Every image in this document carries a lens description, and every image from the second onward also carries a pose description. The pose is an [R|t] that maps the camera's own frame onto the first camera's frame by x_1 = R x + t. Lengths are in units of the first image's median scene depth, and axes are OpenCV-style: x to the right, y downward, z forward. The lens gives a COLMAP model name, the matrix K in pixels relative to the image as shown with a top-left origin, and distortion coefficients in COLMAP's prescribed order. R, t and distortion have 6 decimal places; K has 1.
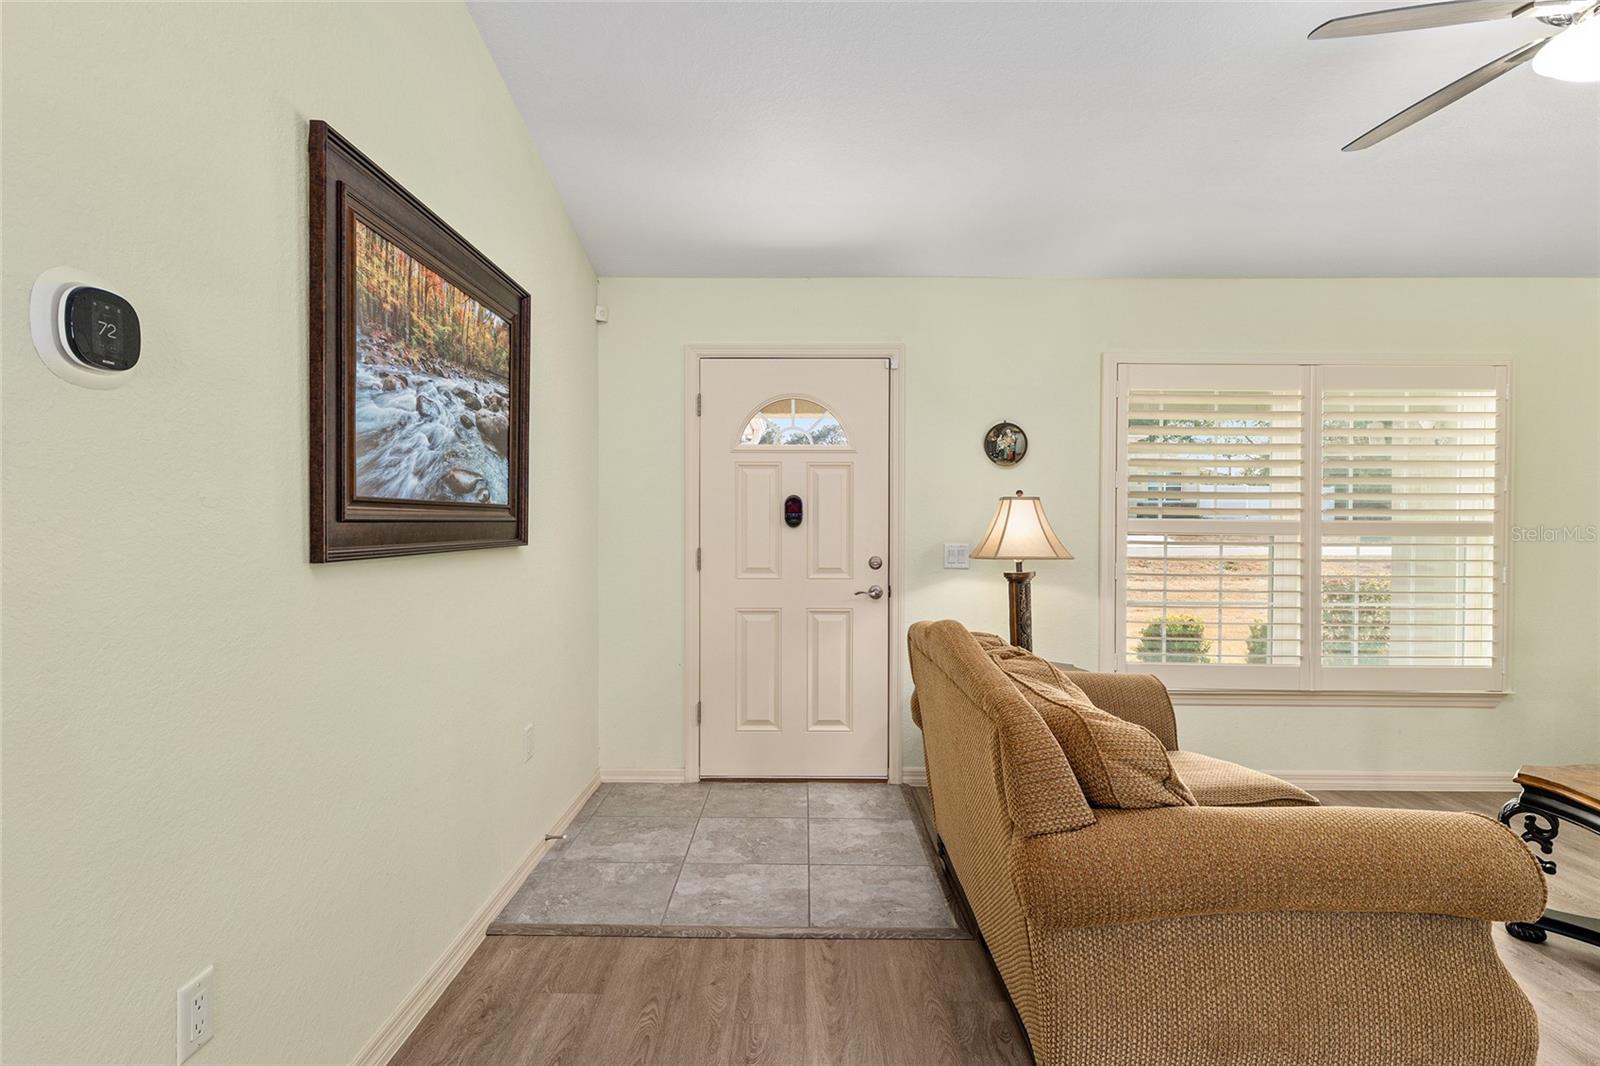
lens RADIAL K [[783.6, 0, 796.5], [0, 783.6, 533.8], [0, 0, 1]] dist [-0.000019, -0.000518]
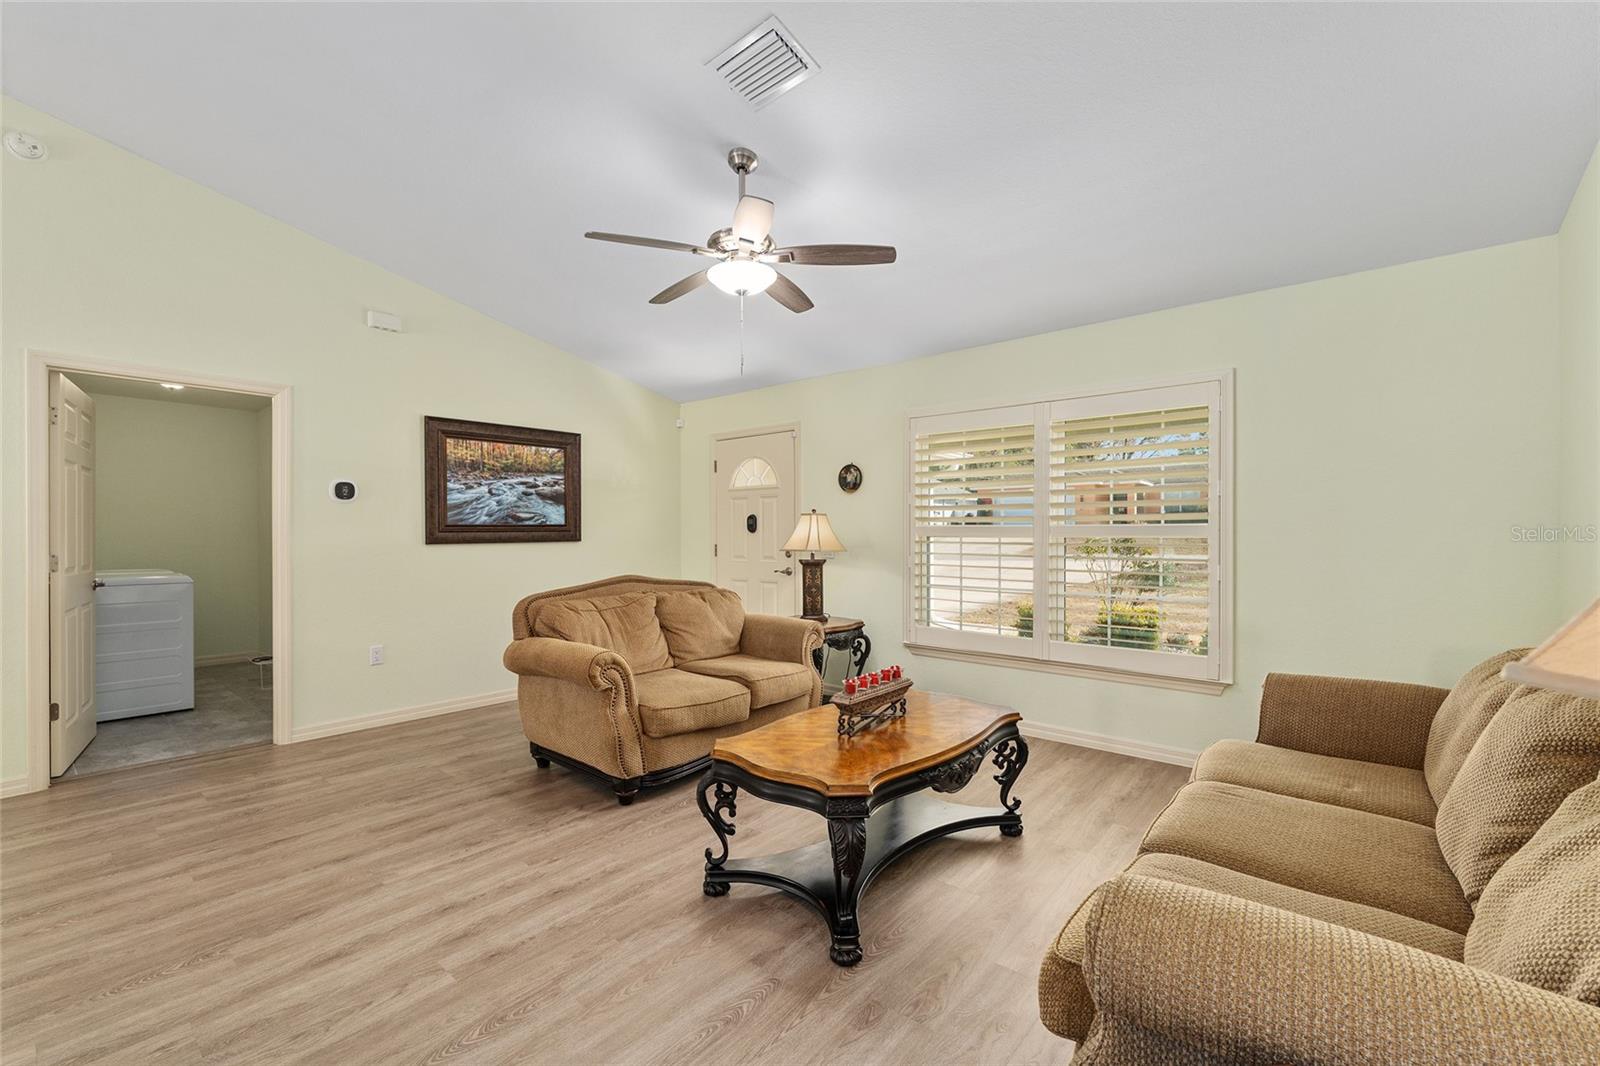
lens RADIAL K [[670.4, 0, 797.7], [0, 670.4, 534.1], [0, 0, 1]] dist [-0.008603, 0.000378]
pose [[0.768989, -0.004587, -0.639245, 1.481309], [0.000106, 0.999975, -0.007047, 0.007690], [0.639262, 0.005351, 0.768971, -0.123127]]
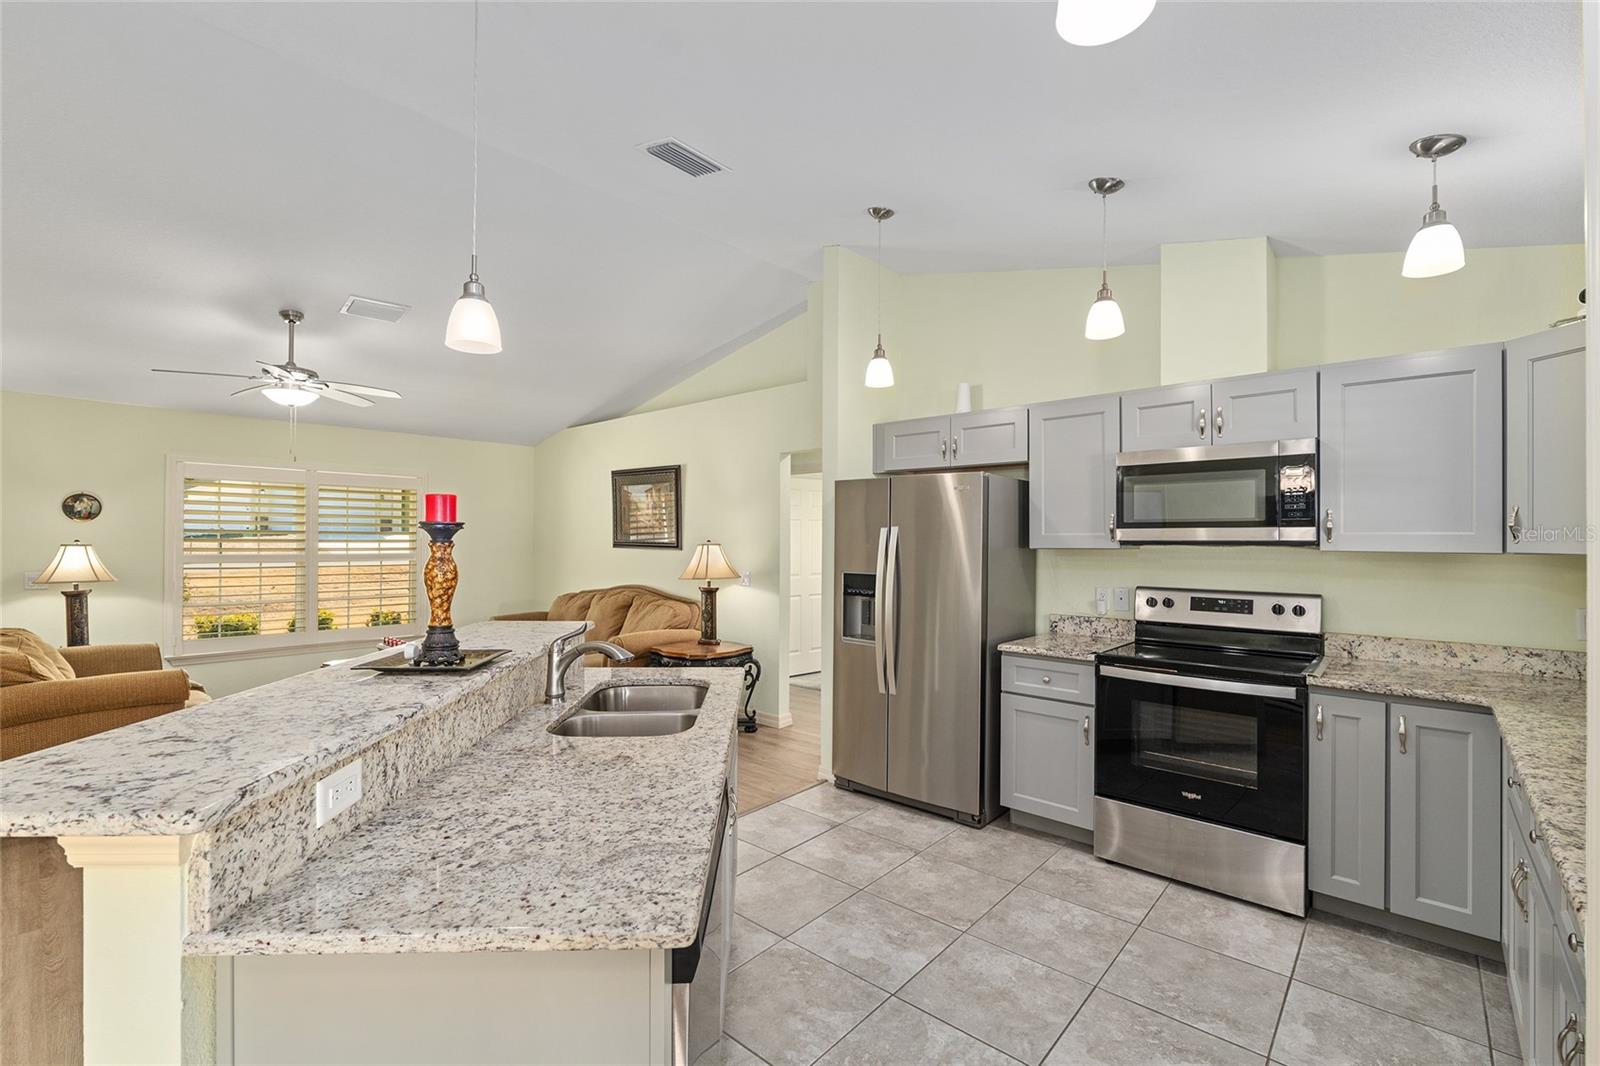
lens RADIAL K [[692.8, 0, 796.6], [0, 692.8, 536.3], [0, 0, 1]] dist [-0.005835, -0.000219]
pose [[0.660446, 0.001975, 0.750871, 0.255240], [0.003568, 0.999977, -0.005768, -0.063602], [-0.750865, 0.006489, 0.660424, -1.370921]]
